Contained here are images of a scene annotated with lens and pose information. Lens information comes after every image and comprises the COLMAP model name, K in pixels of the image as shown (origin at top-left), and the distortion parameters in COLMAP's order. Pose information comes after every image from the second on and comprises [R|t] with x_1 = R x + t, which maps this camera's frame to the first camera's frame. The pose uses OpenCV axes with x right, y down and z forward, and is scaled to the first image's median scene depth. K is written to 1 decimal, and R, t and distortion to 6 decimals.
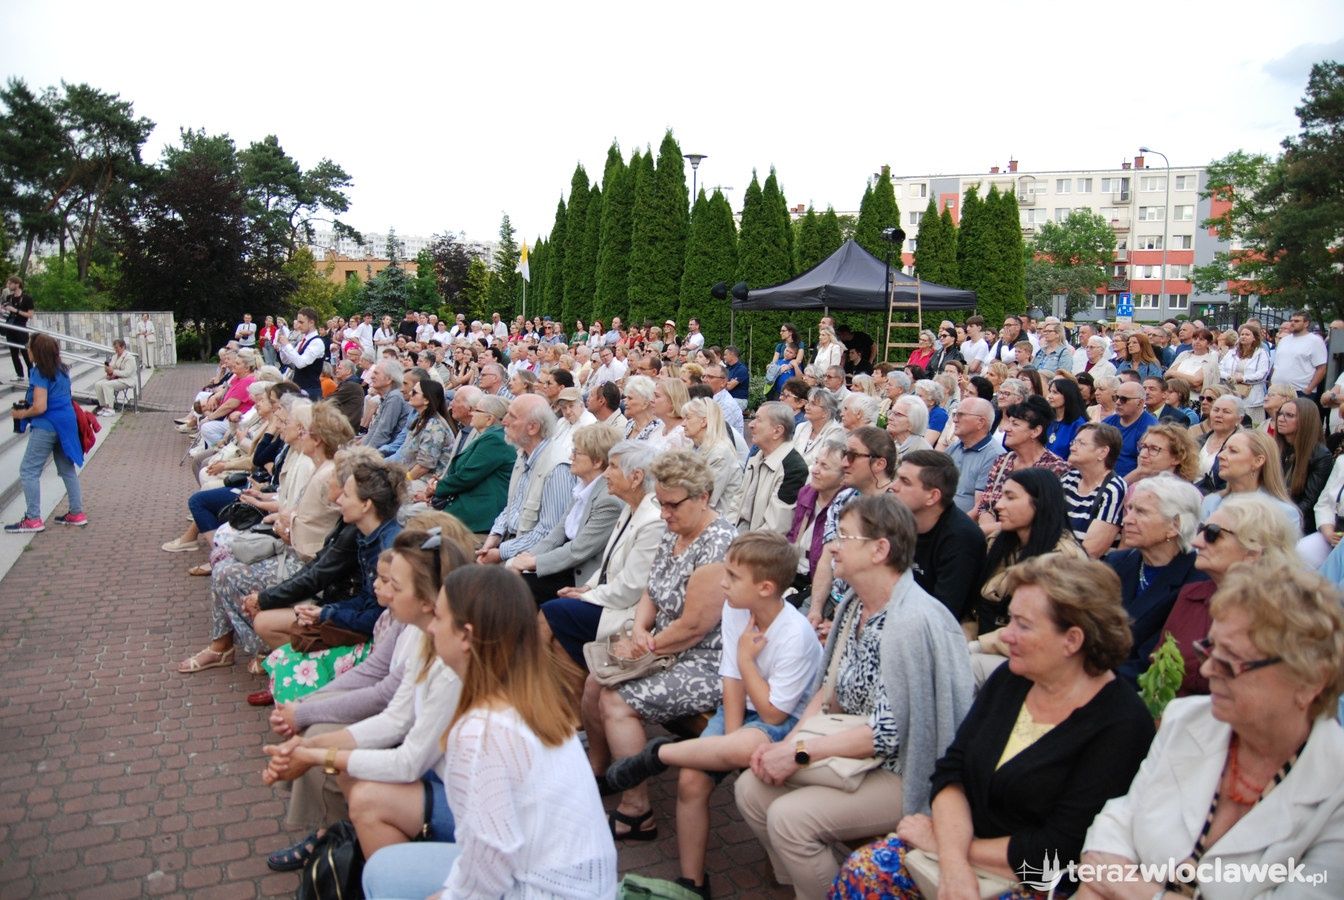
lens RADIAL K [[983.4, 0, 659.3], [0, 983.4, 452.9], [0, 0, 1]] dist [-0.139482, 0.134970]
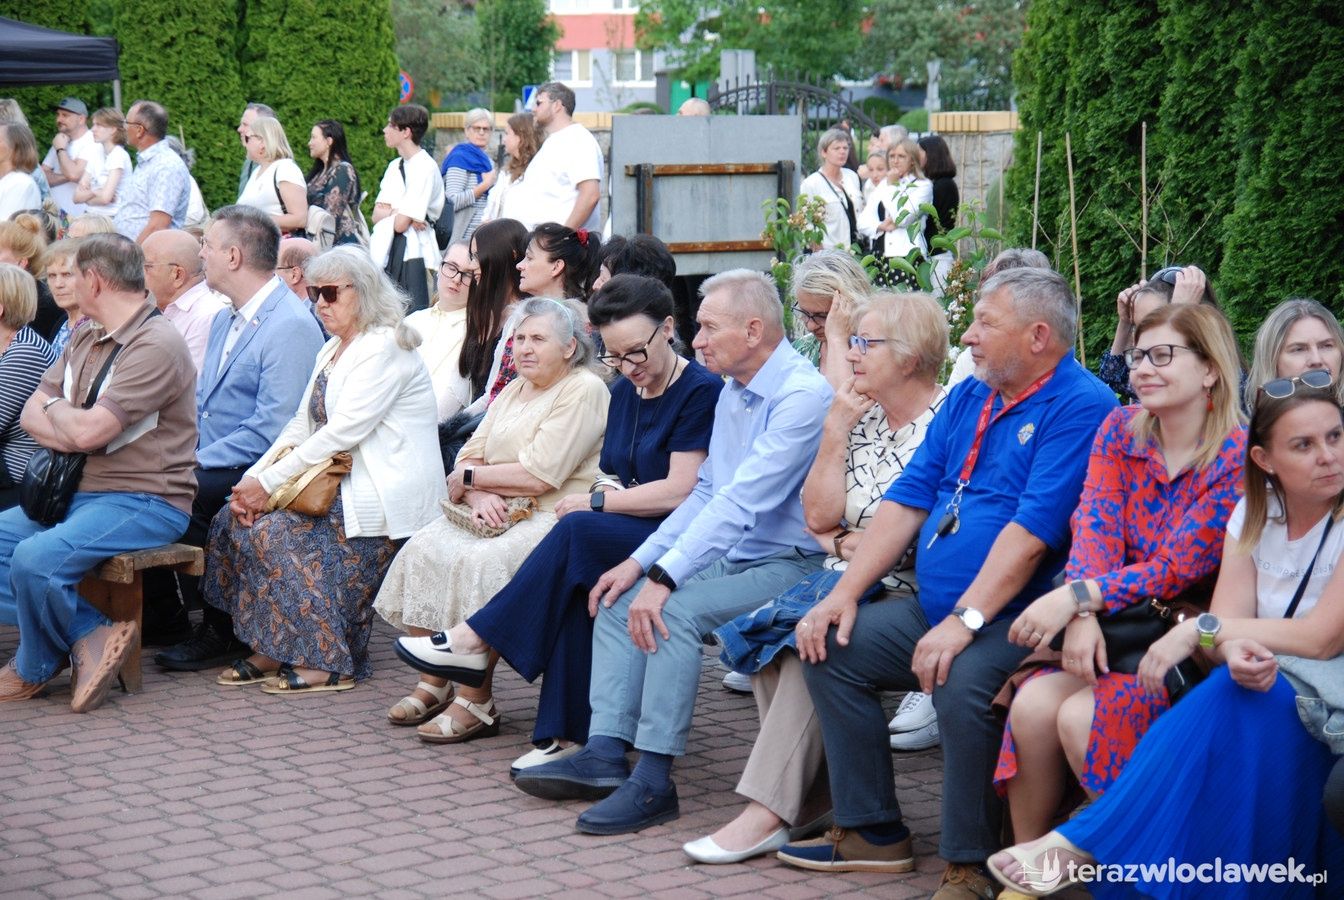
lens RADIAL K [[2753.0, 0, 667.8], [0, 2753.0, 455.8], [0, 0, 1]] dist [0.226872, 0.234420]
pose [[0.976449, -0.028534, 0.213852, 0.091330], [0.032176, 0.999390, -0.013571, 0.013881], [-0.213334, 0.020132, 0.976772, -0.083925]]
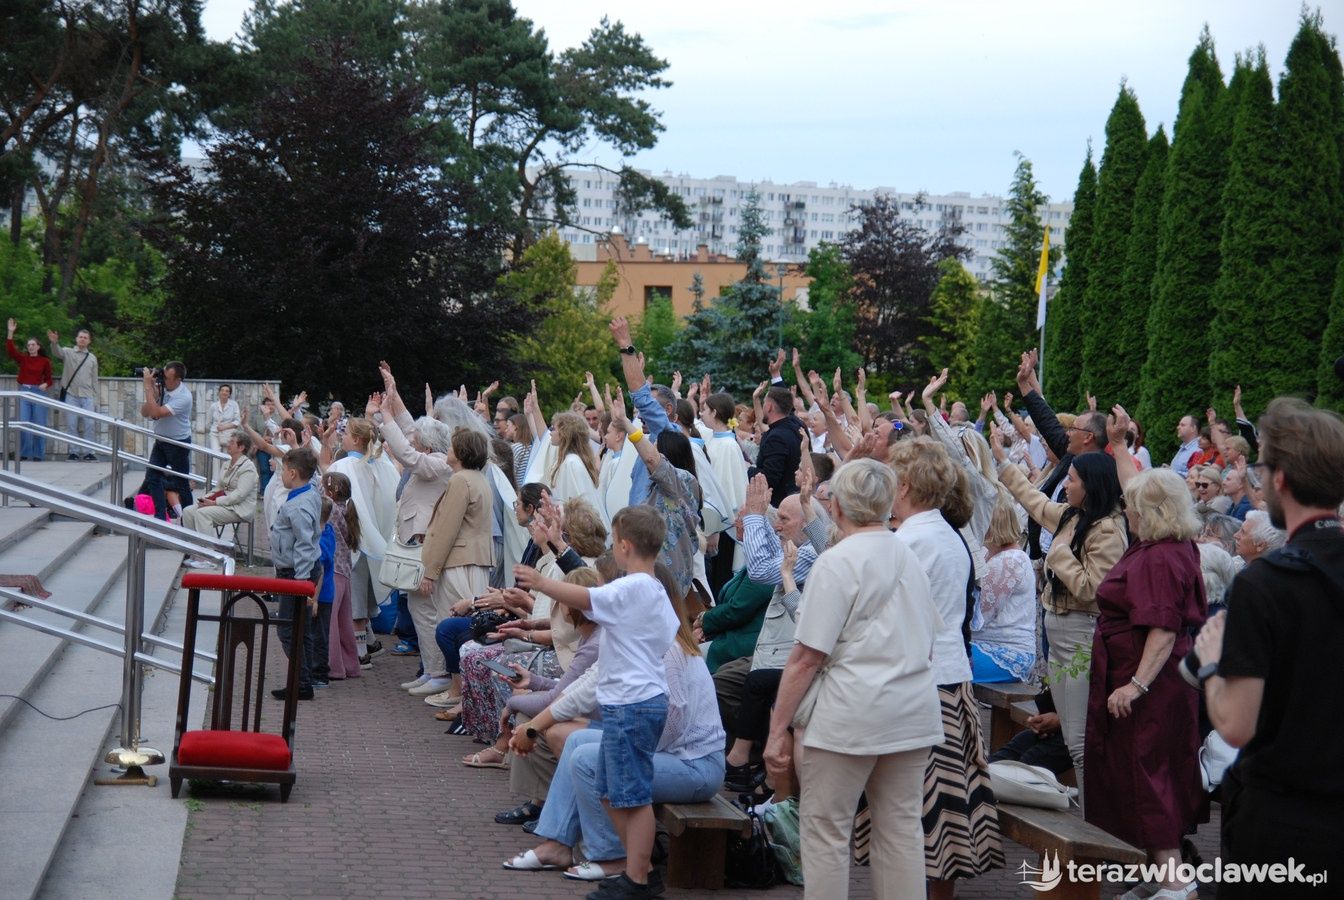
lens RADIAL K [[2753.0, 0, 667.8], [0, 2753.0, 455.8], [0, 0, 1]] dist [0.226872, 0.234420]
pose [[0.954817, 0.020706, -0.296472, 0.049658], [-0.056194, 0.992154, -0.111685, 0.018993], [0.291833, 0.123299, 0.948489, -0.145283]]
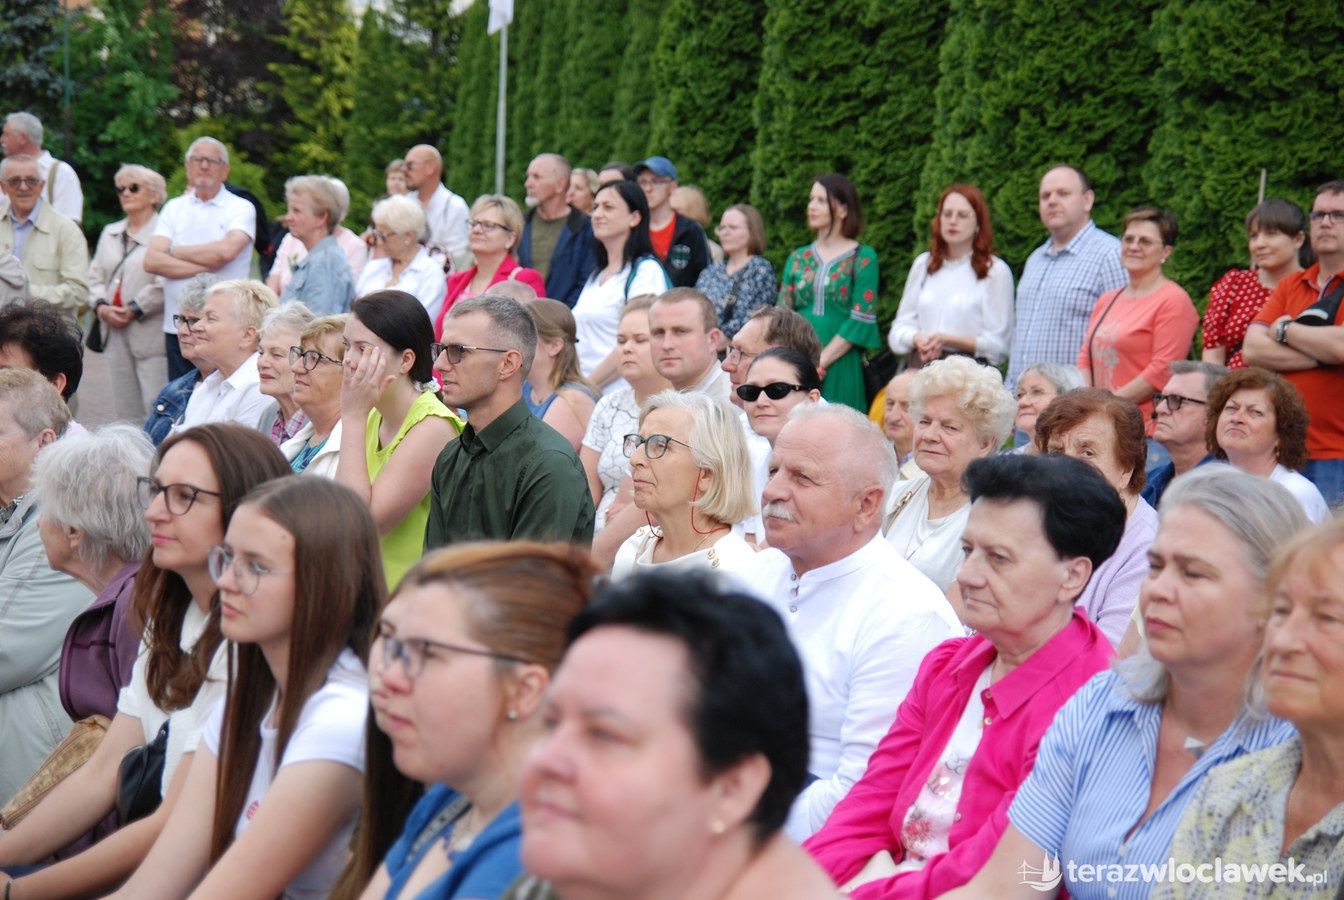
lens RADIAL K [[2753.0, 0, 667.8], [0, 2753.0, 455.8], [0, 0, 1]] dist [0.226872, 0.234420]
pose [[0.998377, 0.022906, -0.052148, -0.039957], [-0.024859, 0.999001, -0.037127, -0.027045], [0.051246, 0.038363, 0.997949, 0.202450]]
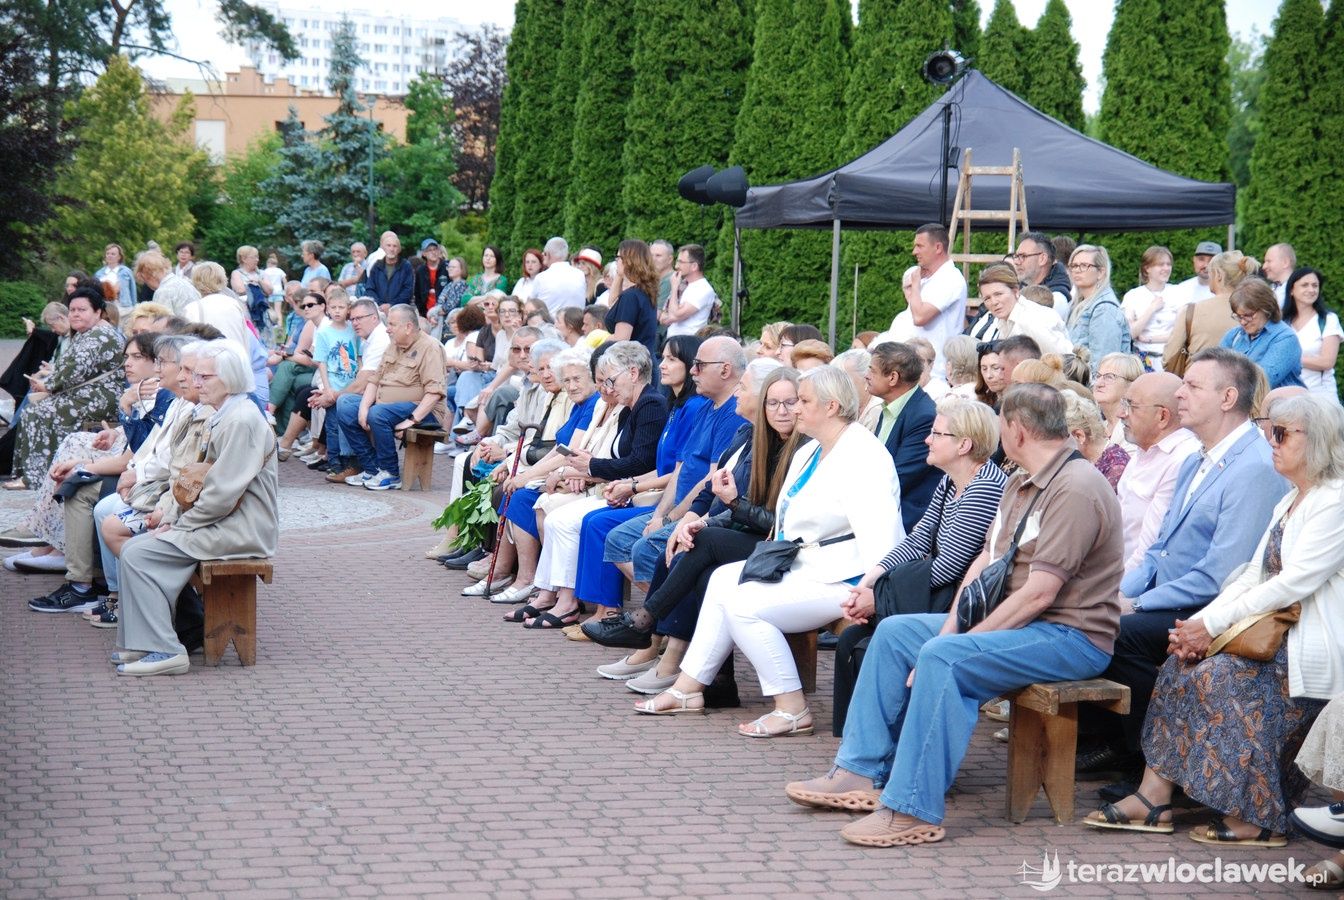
lens RADIAL K [[2753.0, 0, 667.8], [0, 2753.0, 455.8], [0, 0, 1]] dist [0.226872, 0.234420]
pose [[0.978018, 0.027834, -0.206656, 0.105421], [-0.041339, 0.997262, -0.061318, 0.013731], [0.204384, 0.068513, 0.976490, -0.086584]]
